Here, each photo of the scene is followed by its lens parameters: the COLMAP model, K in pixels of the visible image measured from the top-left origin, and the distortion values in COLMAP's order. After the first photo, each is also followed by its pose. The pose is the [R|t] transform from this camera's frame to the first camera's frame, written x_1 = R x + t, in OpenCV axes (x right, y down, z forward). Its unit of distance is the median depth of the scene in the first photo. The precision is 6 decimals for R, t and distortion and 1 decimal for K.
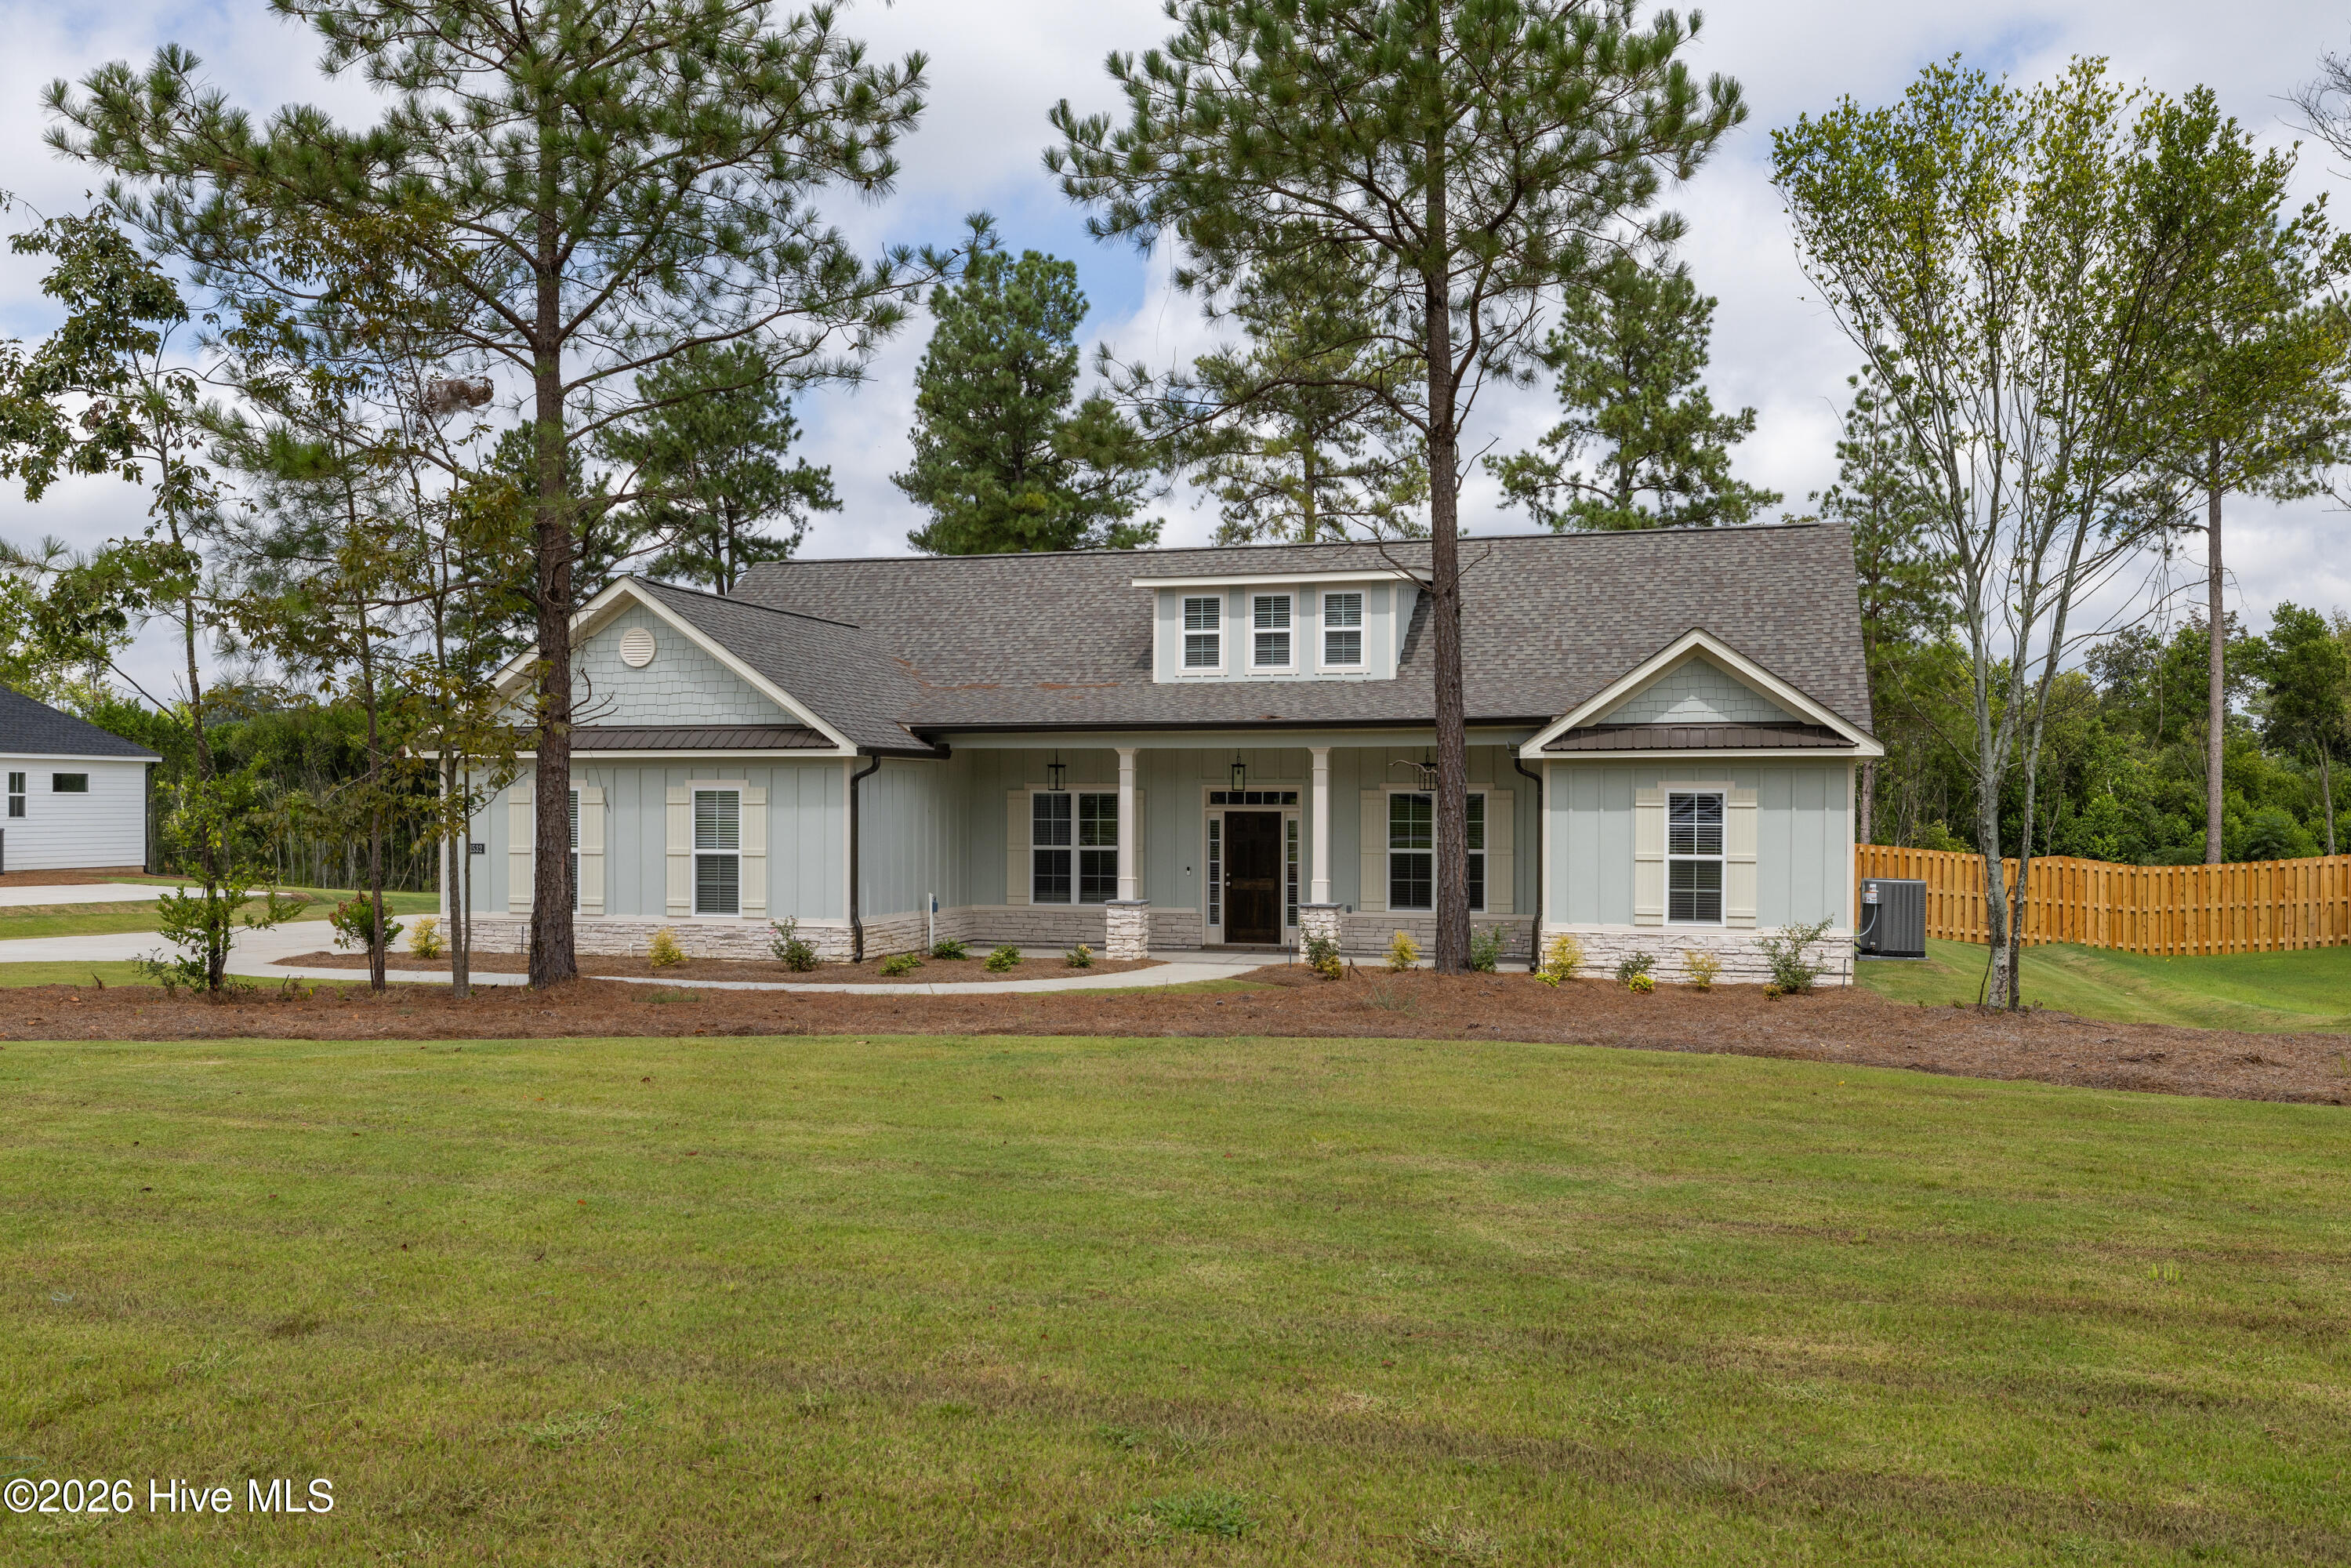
lens RADIAL K [[2004.8, 0, 1124.5], [0, 2004.8, 804.5], [0, 0, 1]] dist [0.003132, -0.022996]
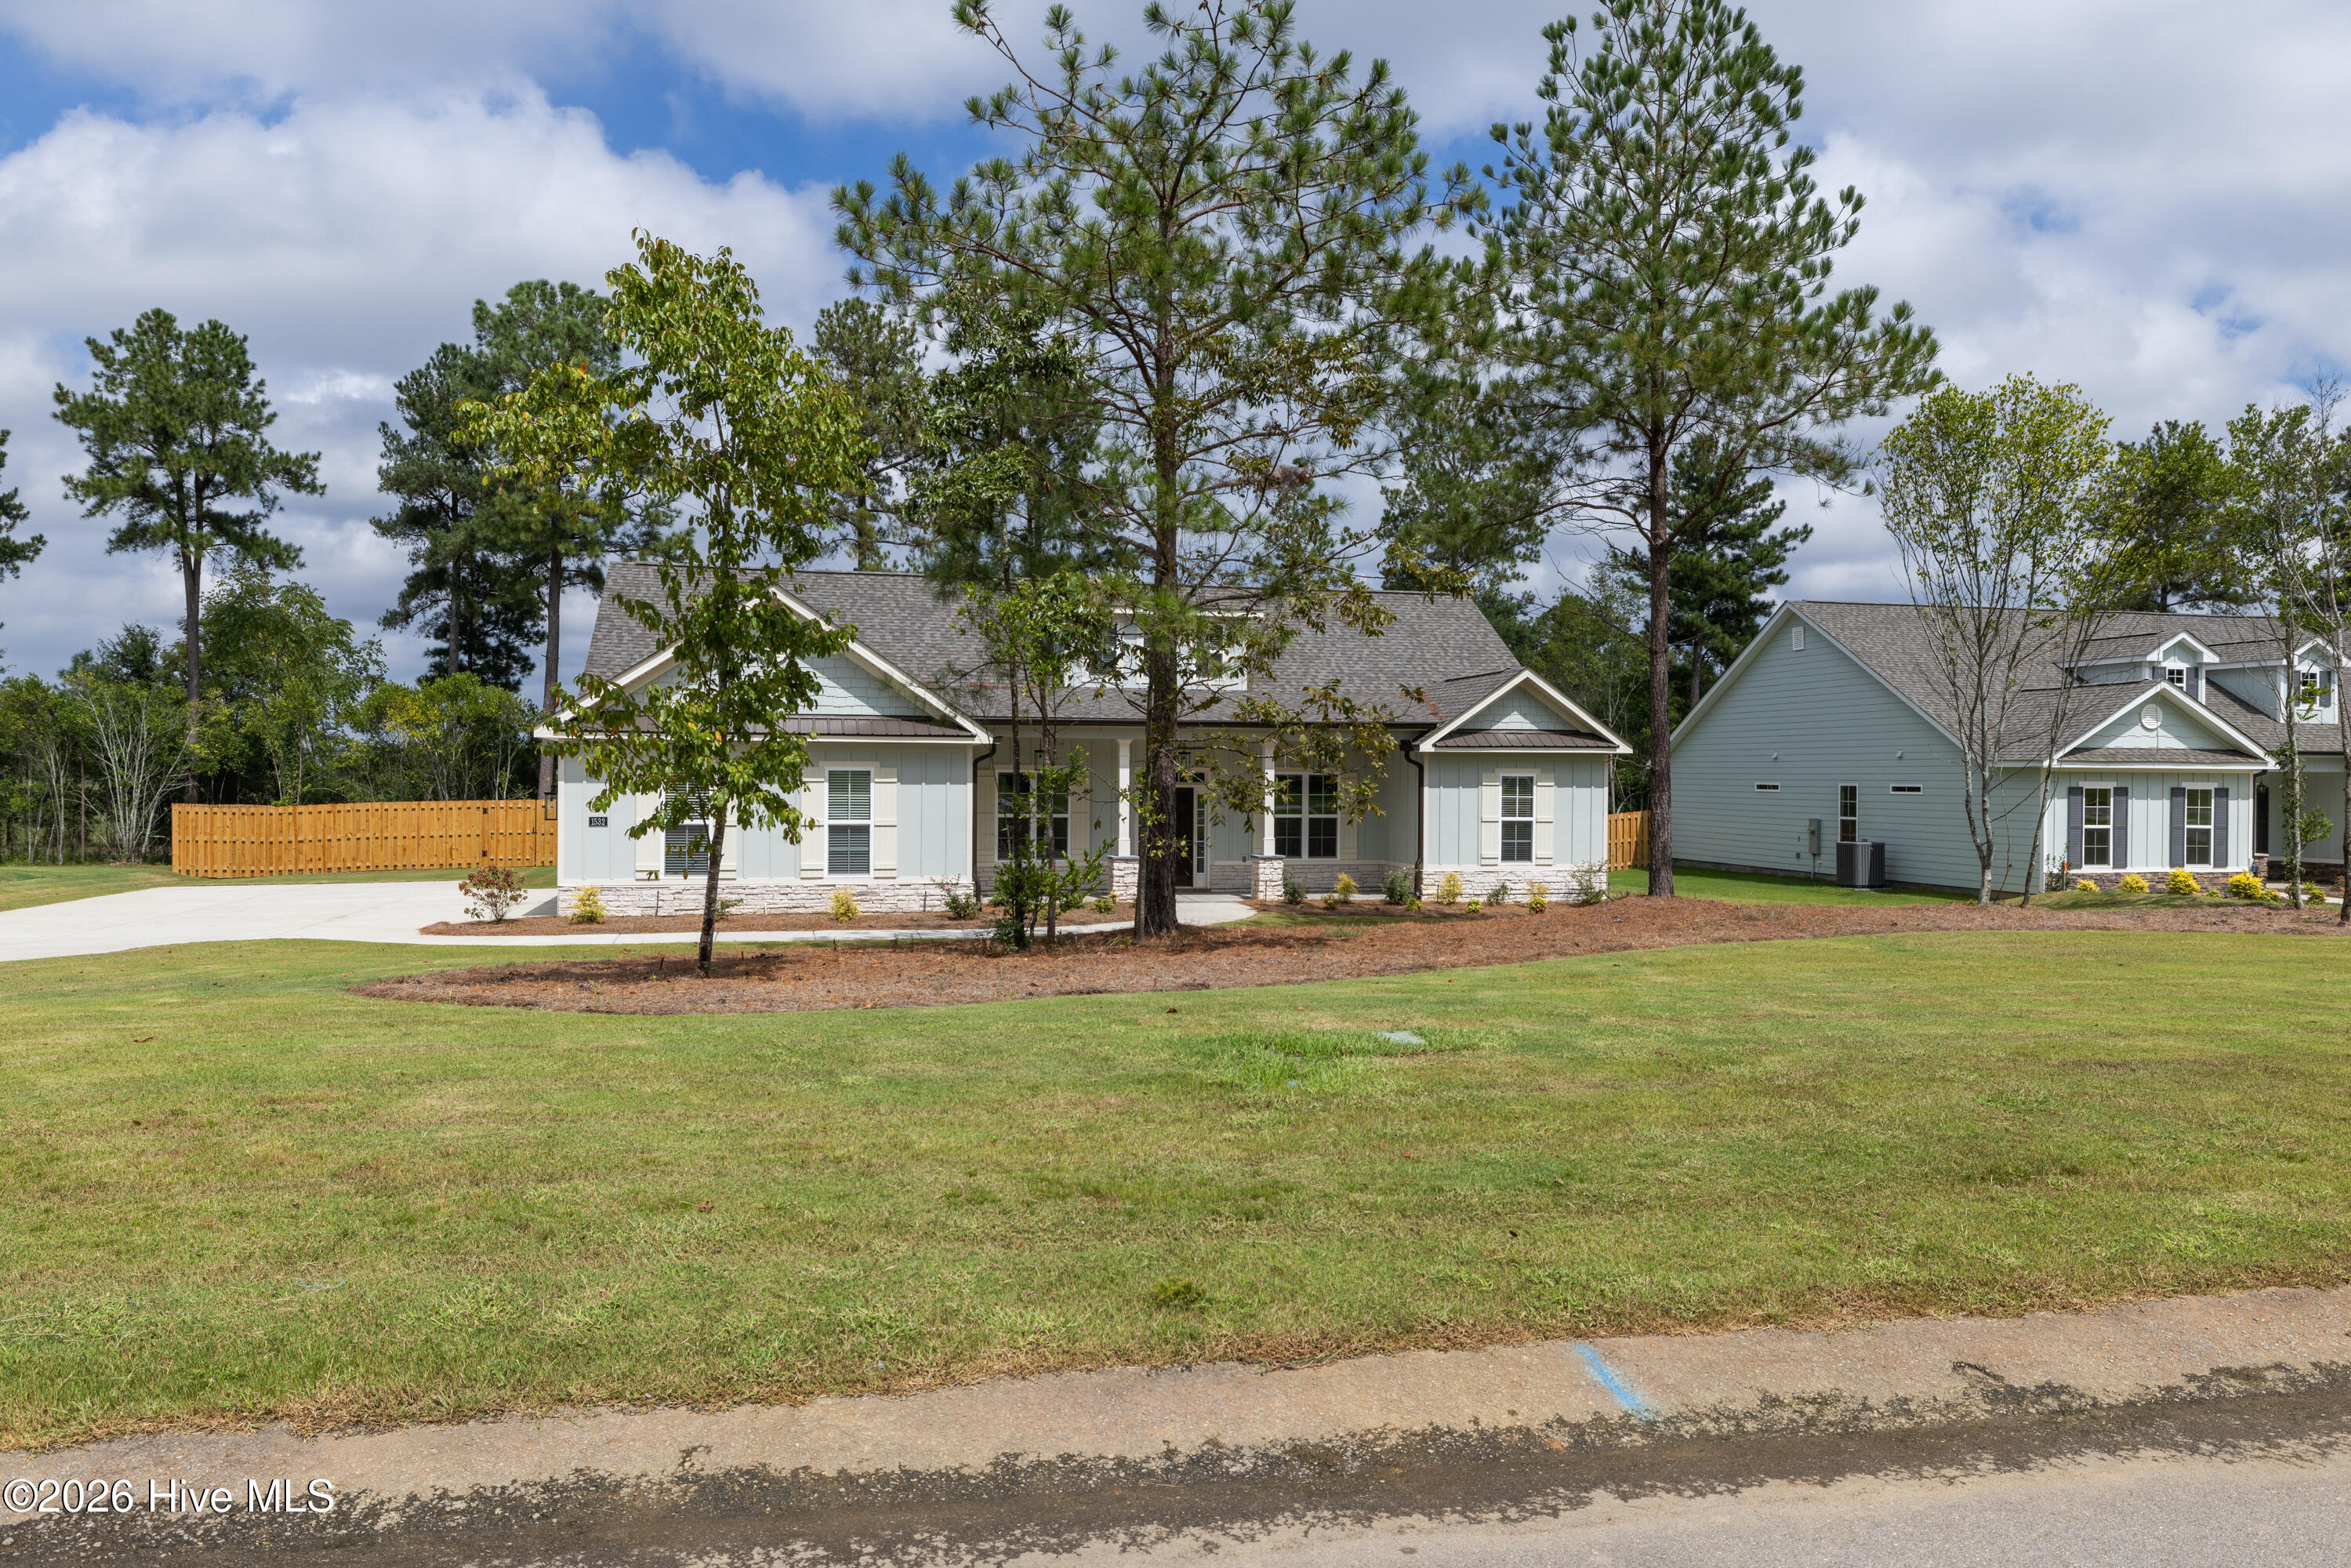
lens RADIAL K [[1660.1, 0, 1184.8], [0, 1660.1, 769.5], [0, 0, 1]] dist [0.011536, -0.008933]
pose [[0.855307, 0.006217, 0.518085, -0.563231], [-0.004766, 0.999980, -0.004132, -0.004515], [-0.518100, 0.001065, 0.855319, 0.063661]]
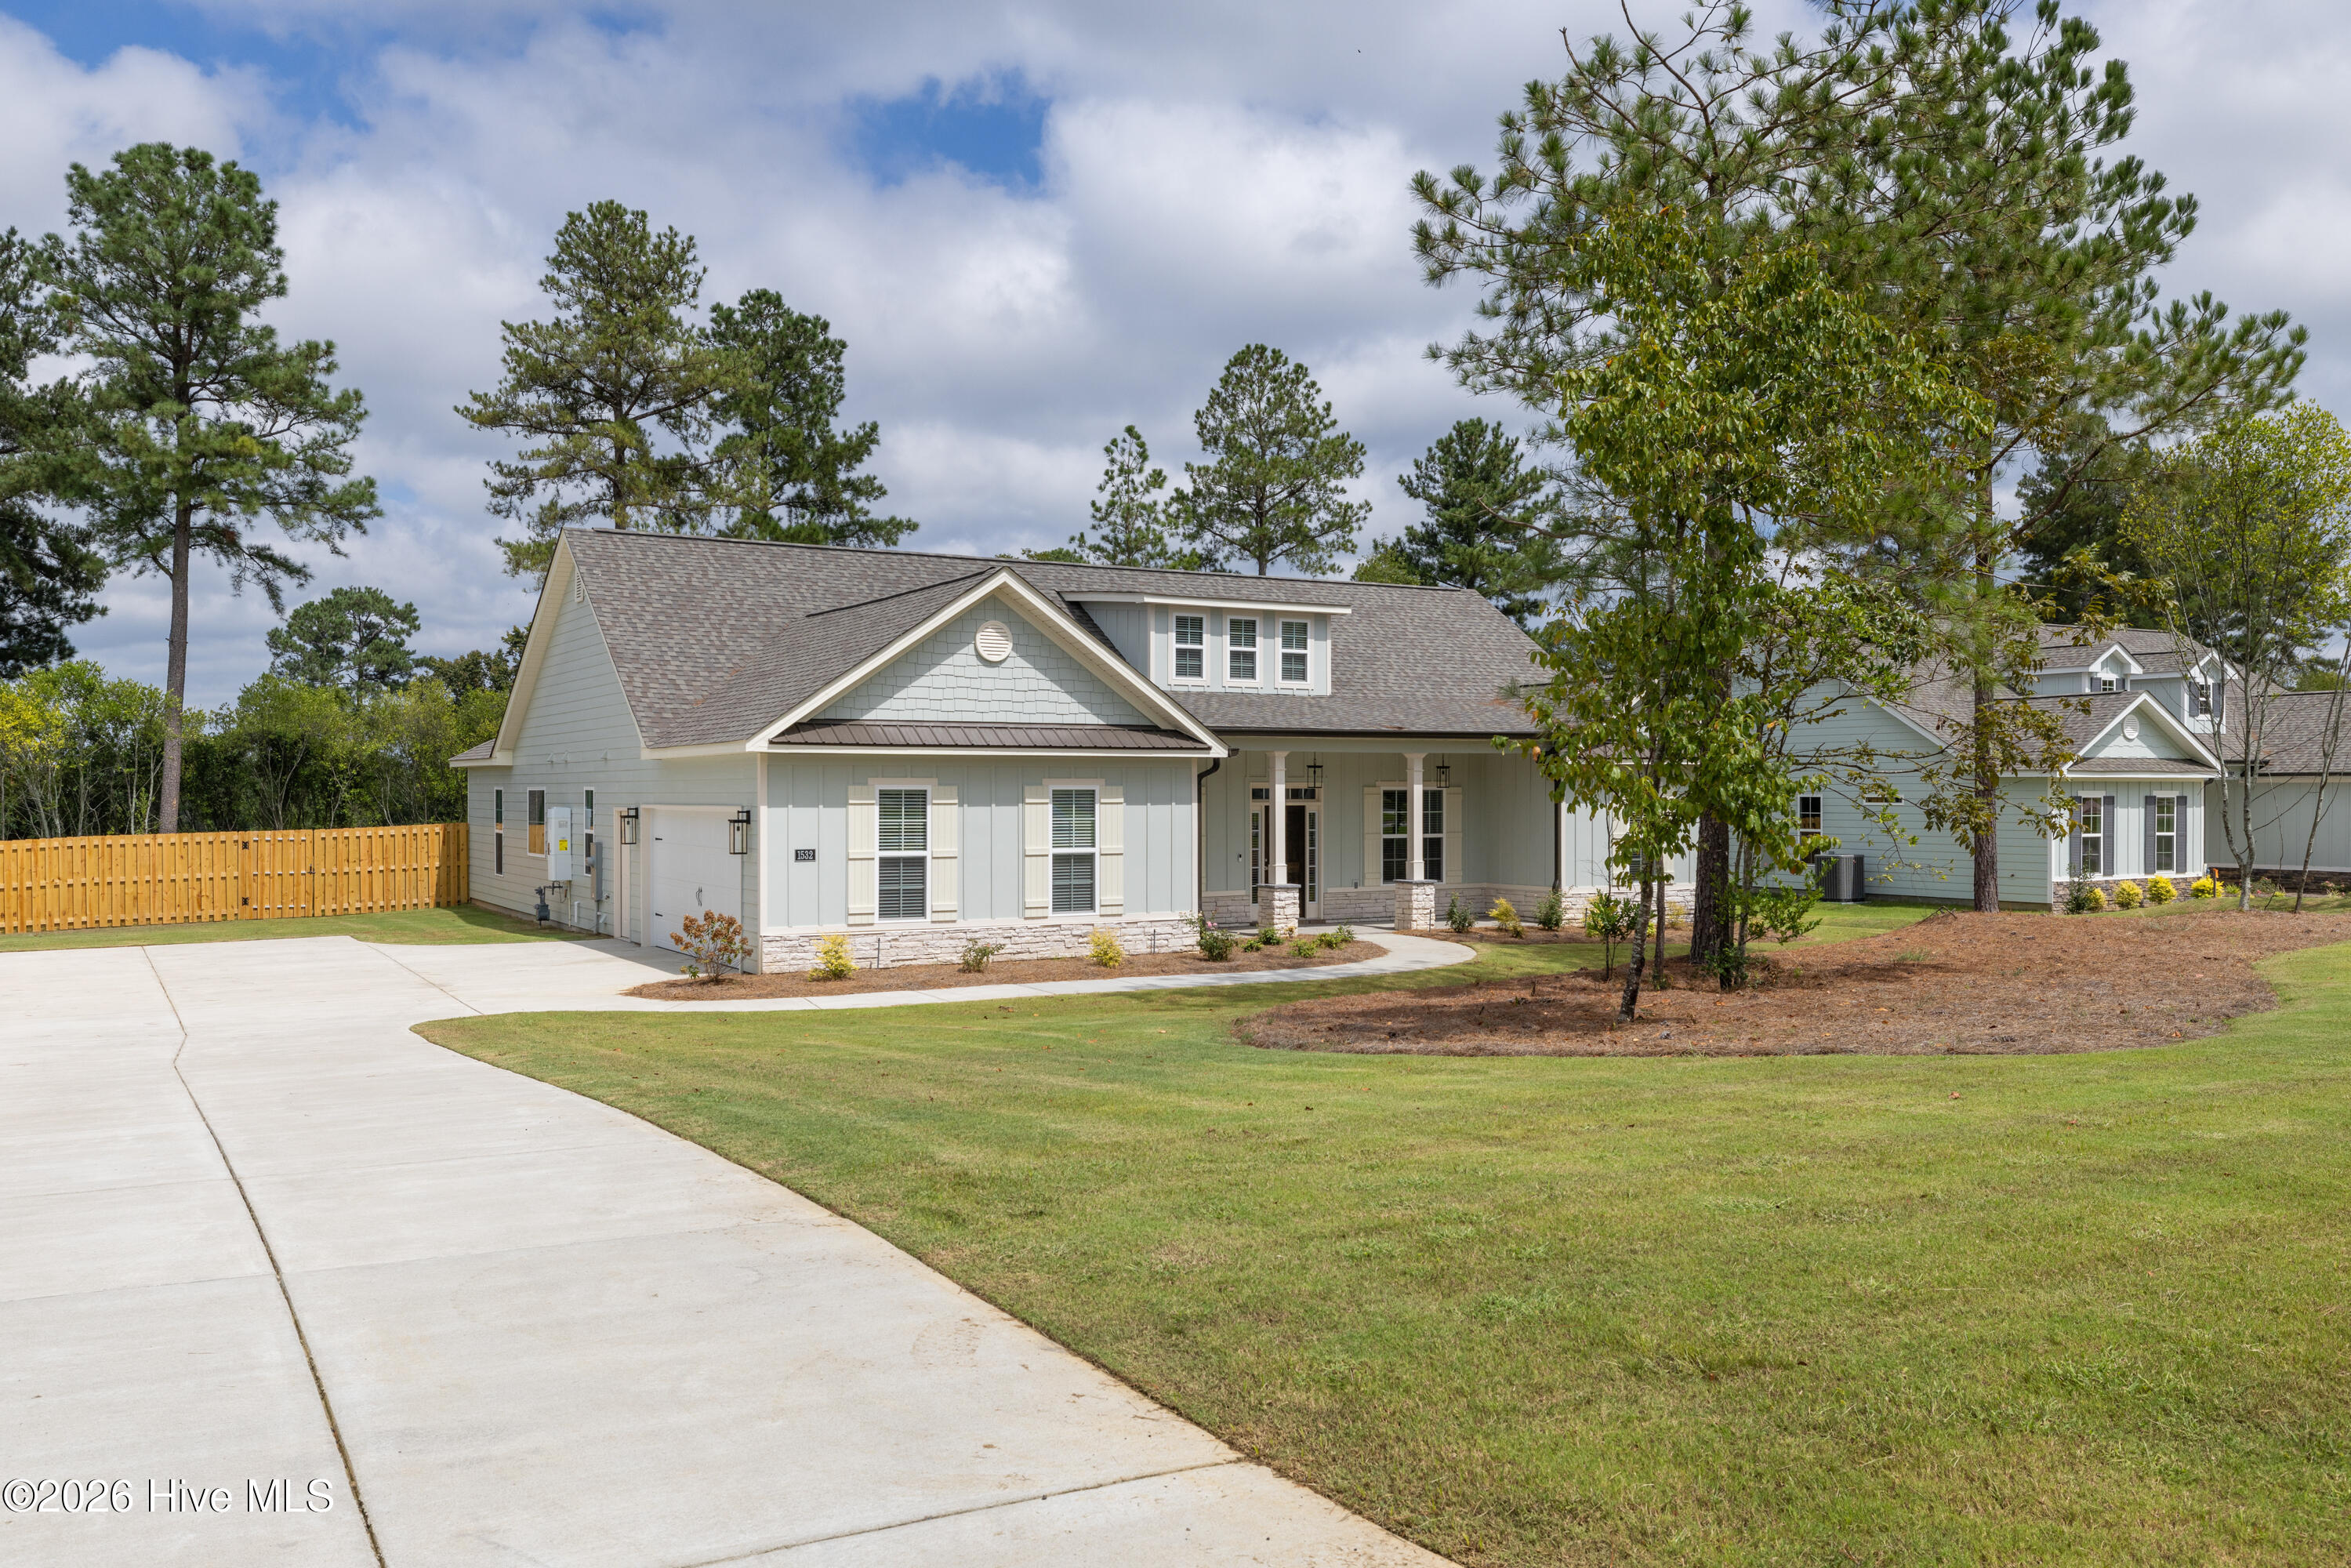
lens RADIAL K [[1925.5, 0, 1196.8], [0, 1925.5, 802.6], [0, 0, 1]] dist [0.004916, -0.005678]
pose [[0.669415, -0.006939, 0.742856, -0.910907], [0.002171, 0.999970, 0.007384, -0.007474], [-0.742885, -0.003330, 0.669411, 0.323575]]
